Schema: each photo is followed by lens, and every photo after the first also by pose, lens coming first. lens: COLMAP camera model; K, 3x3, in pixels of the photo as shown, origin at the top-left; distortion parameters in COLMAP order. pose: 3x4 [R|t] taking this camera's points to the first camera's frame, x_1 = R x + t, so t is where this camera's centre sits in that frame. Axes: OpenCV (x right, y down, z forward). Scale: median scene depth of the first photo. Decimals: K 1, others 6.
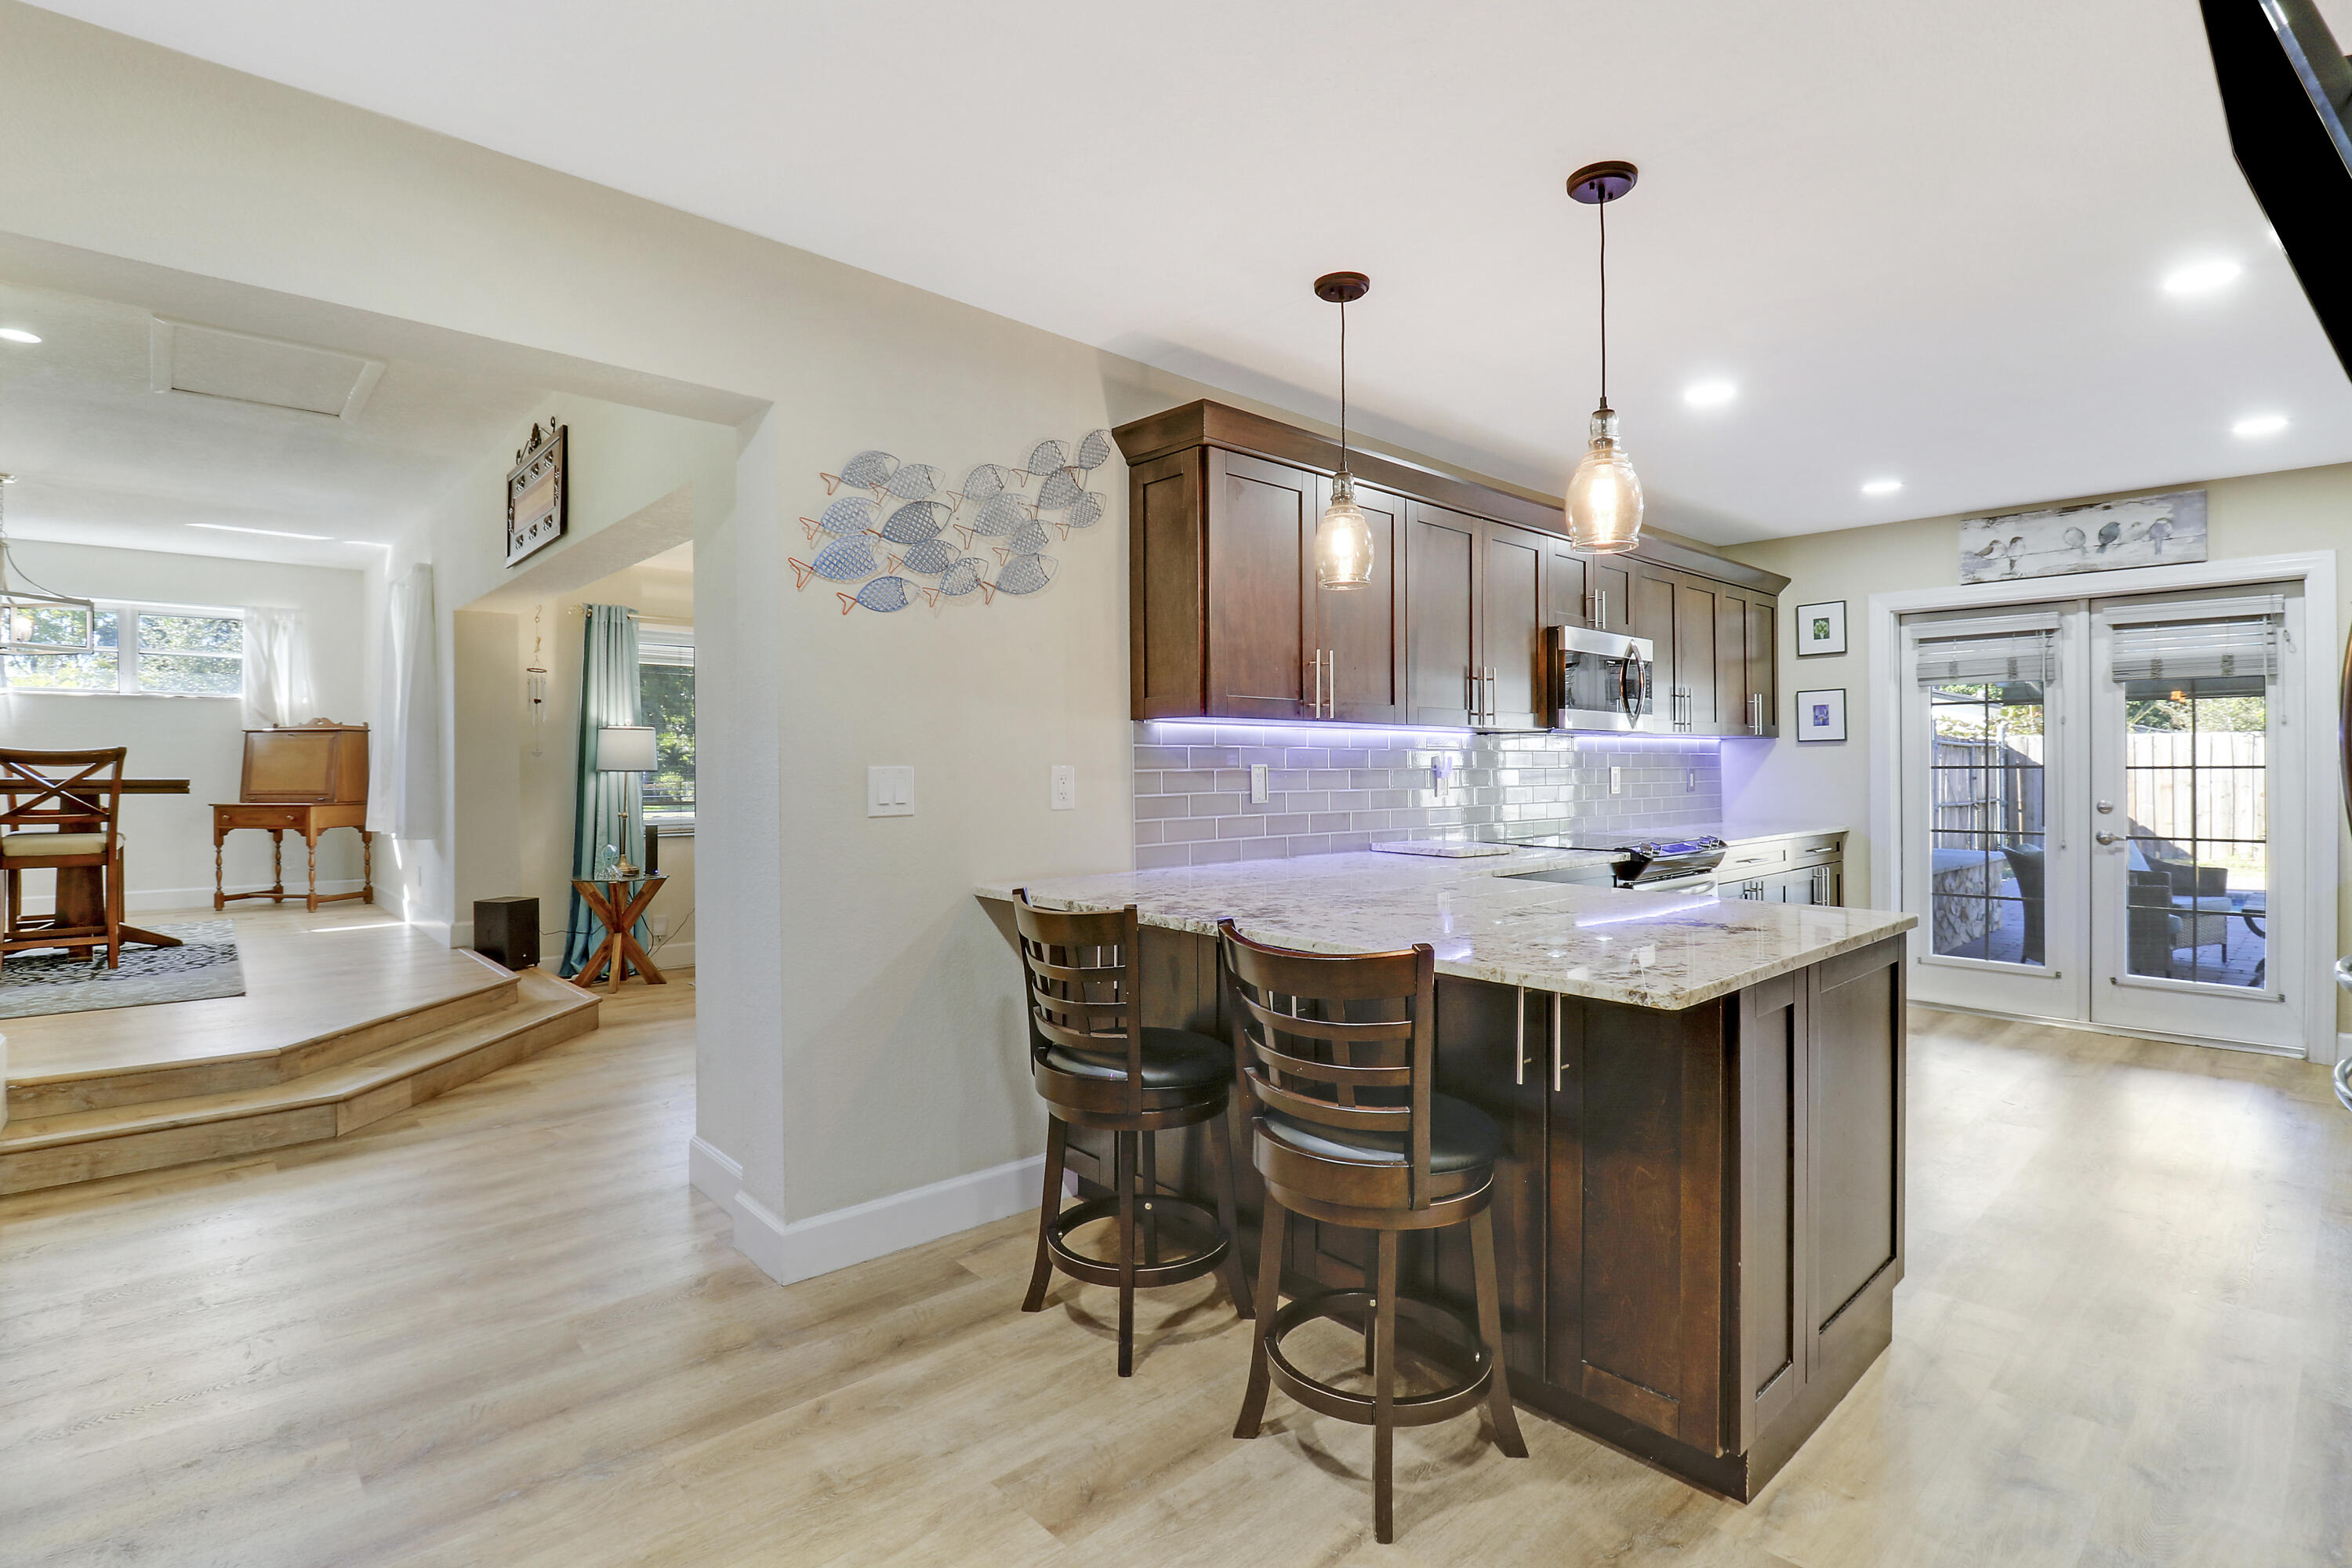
lens RADIAL K [[1102.7, 0, 1189.8], [0, 1102.7, 769.1], [0, 0, 1]] dist [0.004151, -0.012769]
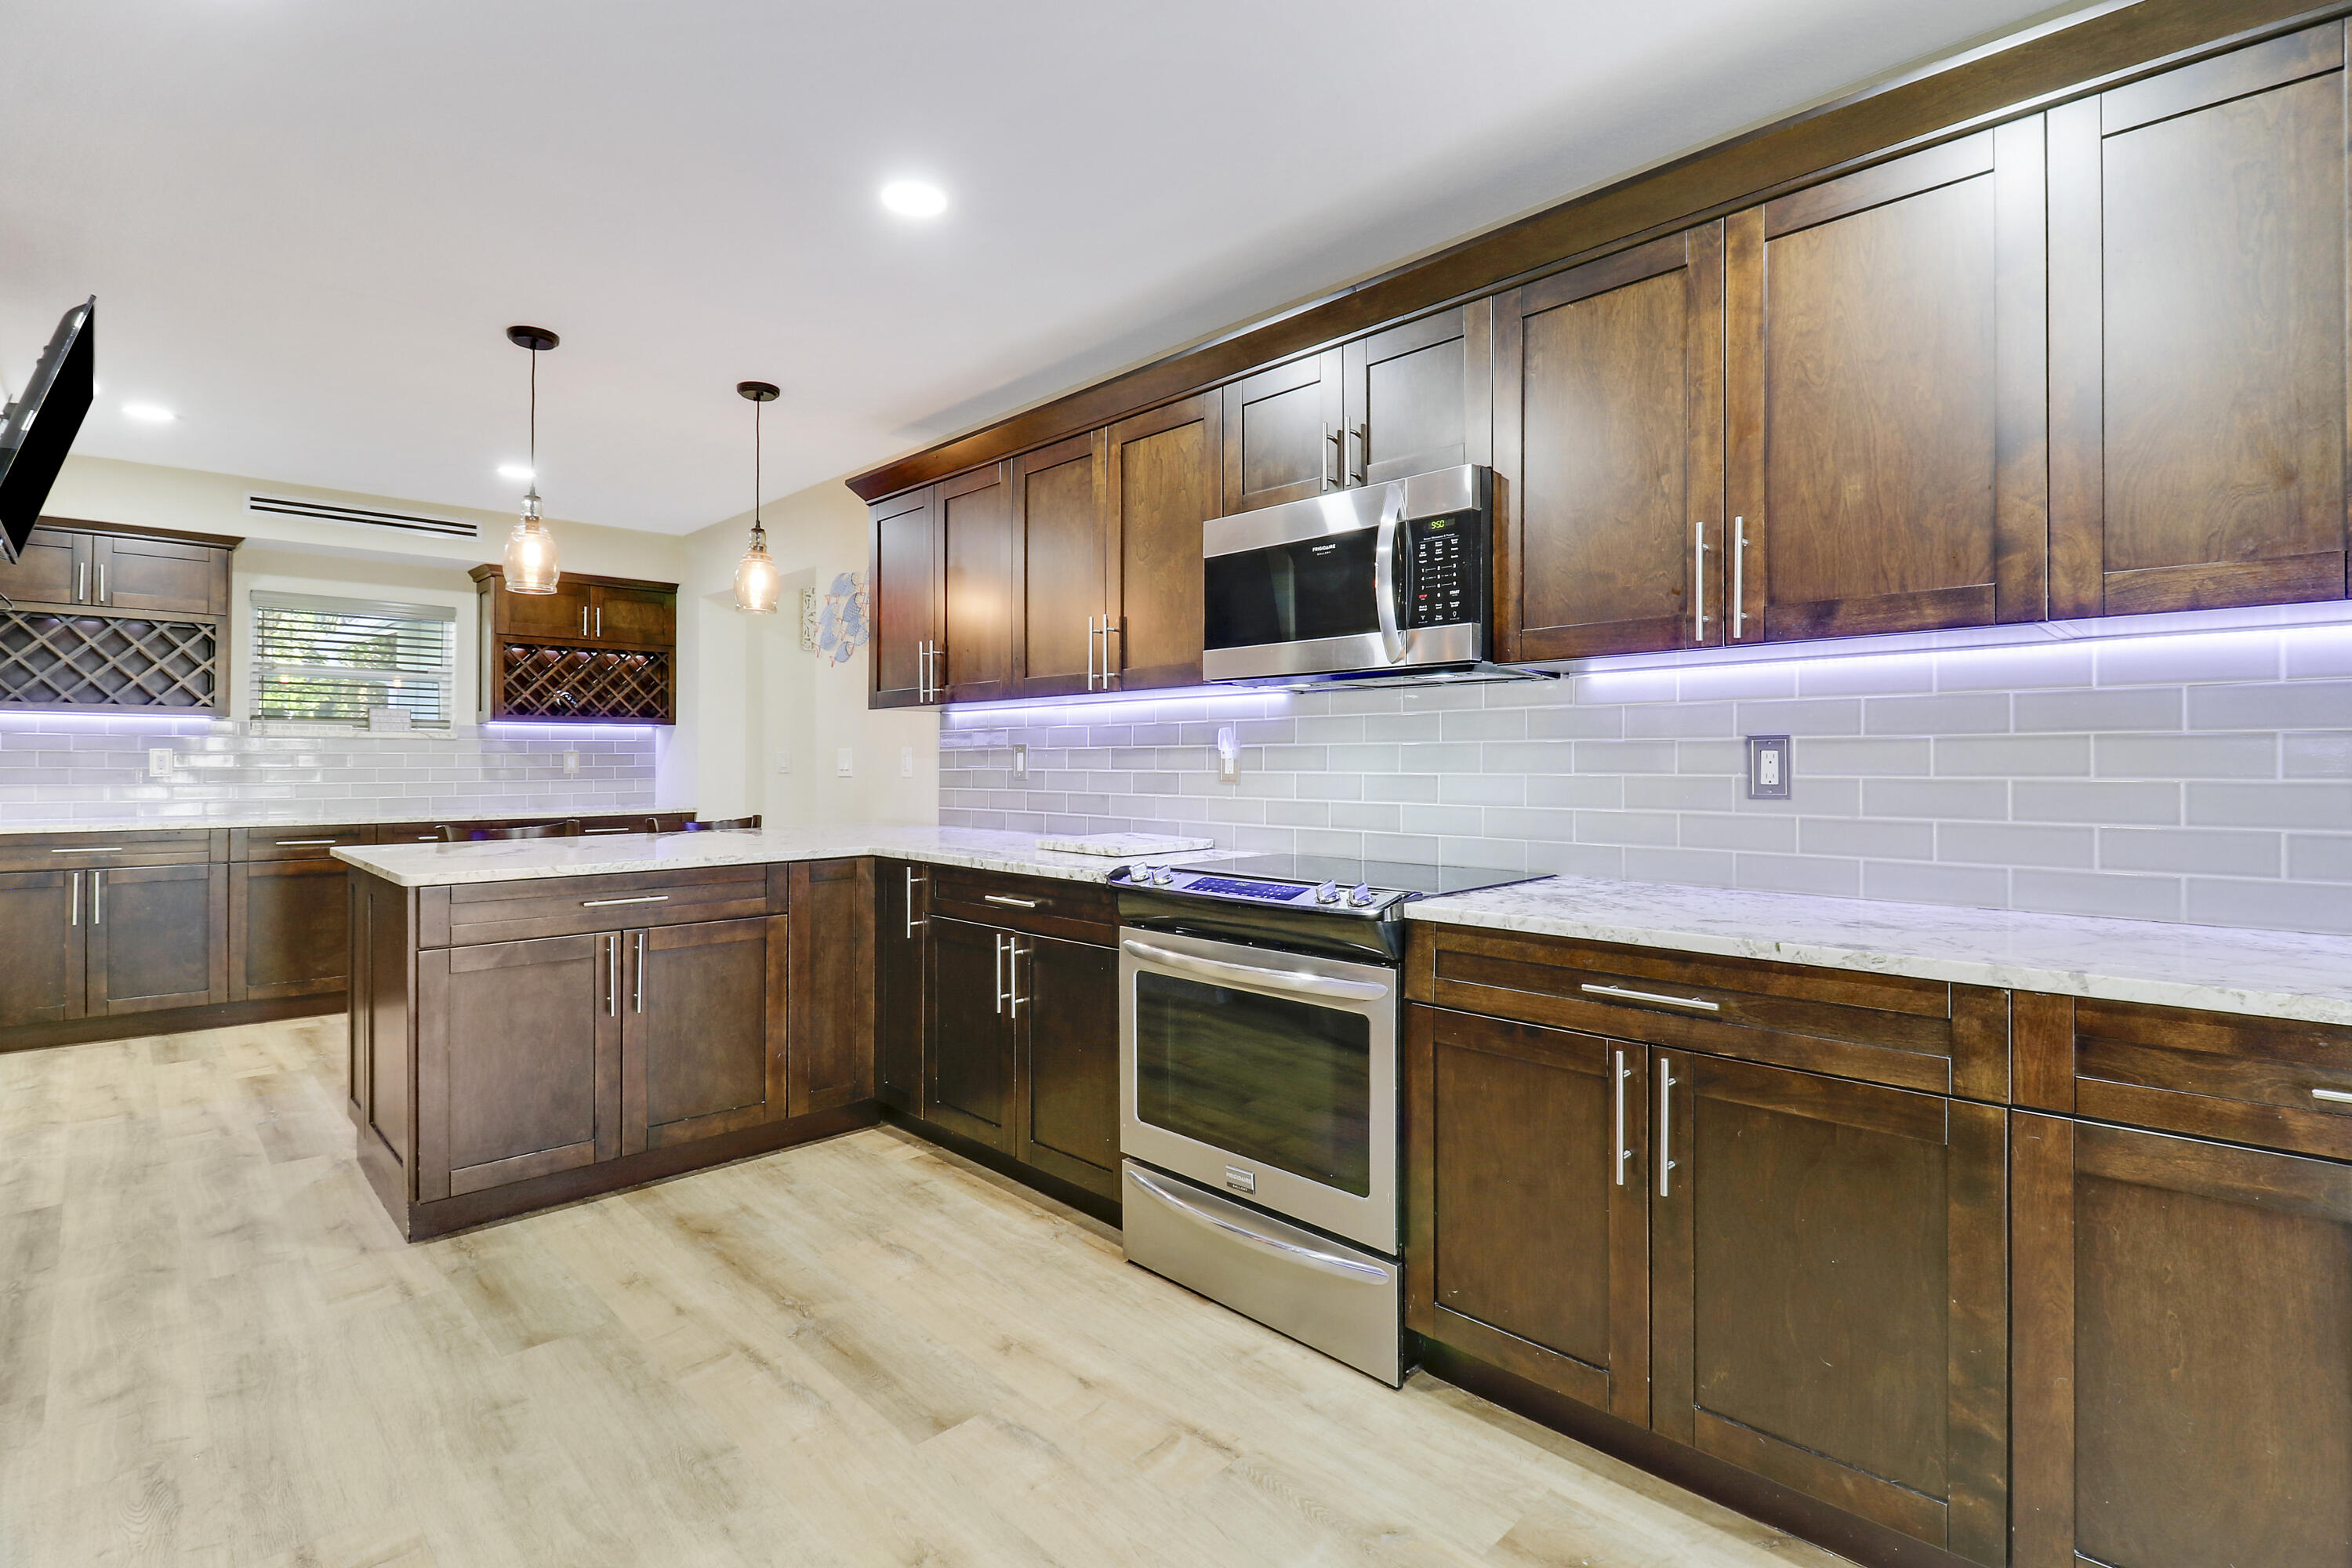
lens RADIAL K [[1077.1, 0, 1185.0], [0, 1077.1, 771.7], [0, 0, 1]] dist [-0.000457, -0.012619]
pose [[0.044865, 0.017432, -0.998841, 0.875071], [0.000561, 0.999847, 0.017475, 0.003848], [0.998993, -0.001344, 0.044849, 0.865305]]
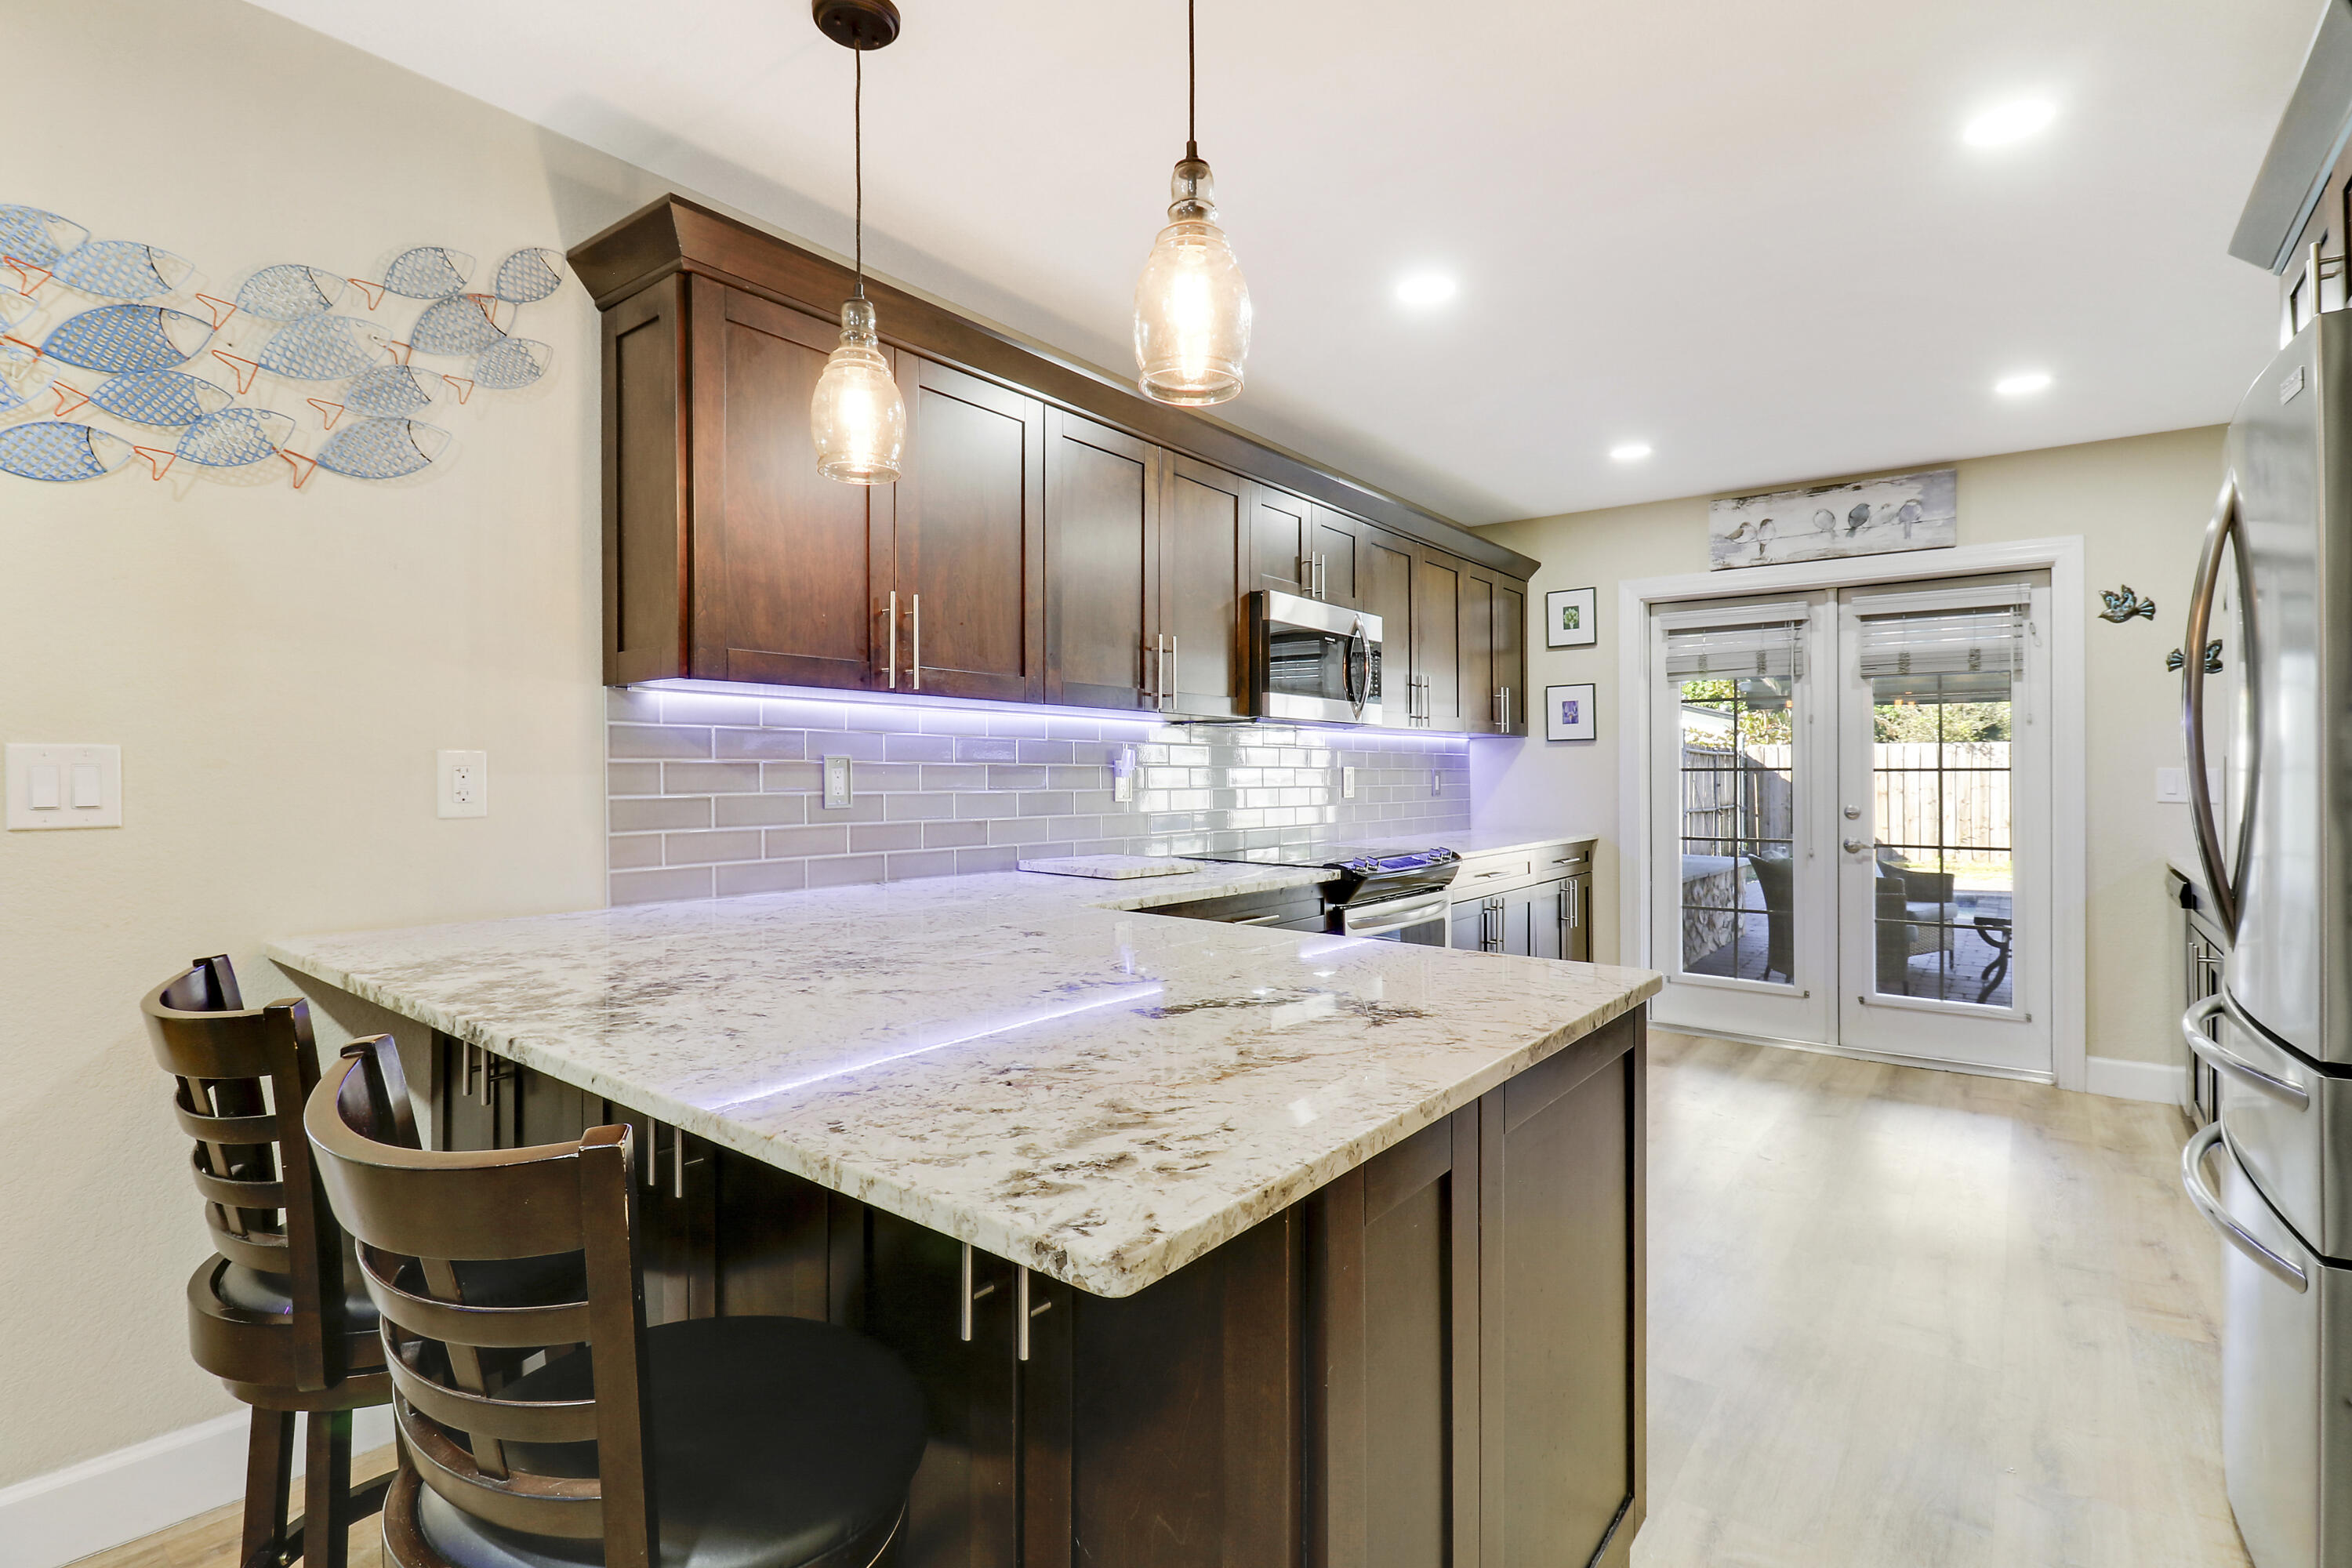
lens RADIAL K [[1077.1, 0, 1185.0], [0, 1077.1, 771.7], [0, 0, 1]] dist [-0.000457, -0.012619]
pose [[0.987037, 0.004855, 0.160420, 0.135888], [-0.004084, 0.999978, -0.005137, 0.007423], [-0.160441, 0.004416, 0.987035, 0.202926]]
